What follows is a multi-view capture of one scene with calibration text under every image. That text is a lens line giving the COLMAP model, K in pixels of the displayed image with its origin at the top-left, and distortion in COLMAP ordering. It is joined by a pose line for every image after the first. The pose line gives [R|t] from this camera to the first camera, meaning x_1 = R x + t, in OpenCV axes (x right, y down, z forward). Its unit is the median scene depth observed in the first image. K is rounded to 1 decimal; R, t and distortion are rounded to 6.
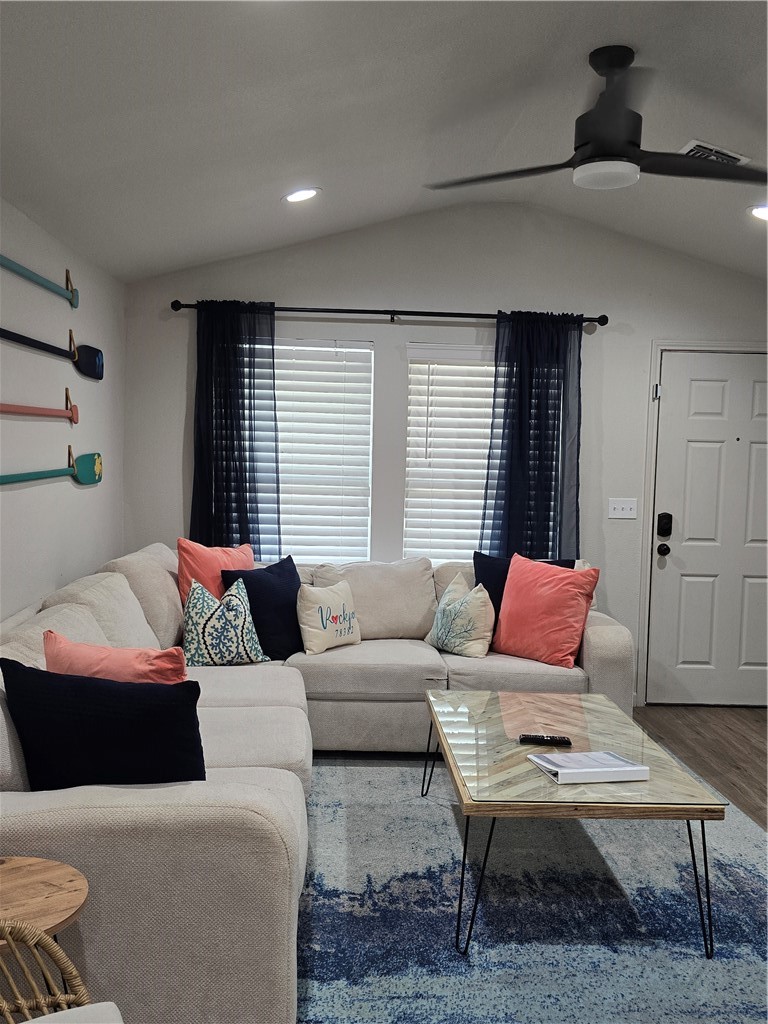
lens RADIAL K [[973.0, 0, 390.9], [0, 973.0, 531.2], [0, 0, 1]] dist [0.099531, -0.198614]
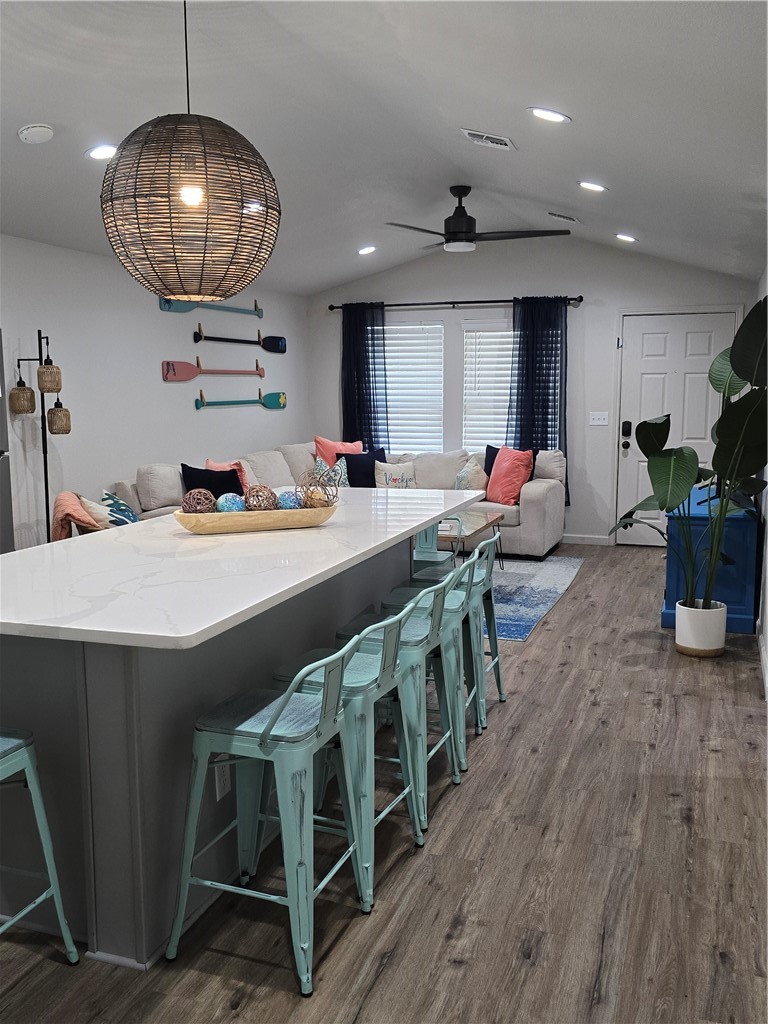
lens RADIAL K [[973.0, 0, 390.9], [0, 973.0, 531.2], [0, 0, 1]] dist [0.099531, -0.198614]
pose [[0.930917, 0.023313, -0.364487, 0.527777], [-0.002625, 0.998362, 0.057151, 0.071556], [0.365222, -0.052246, 0.929453, -0.618080]]
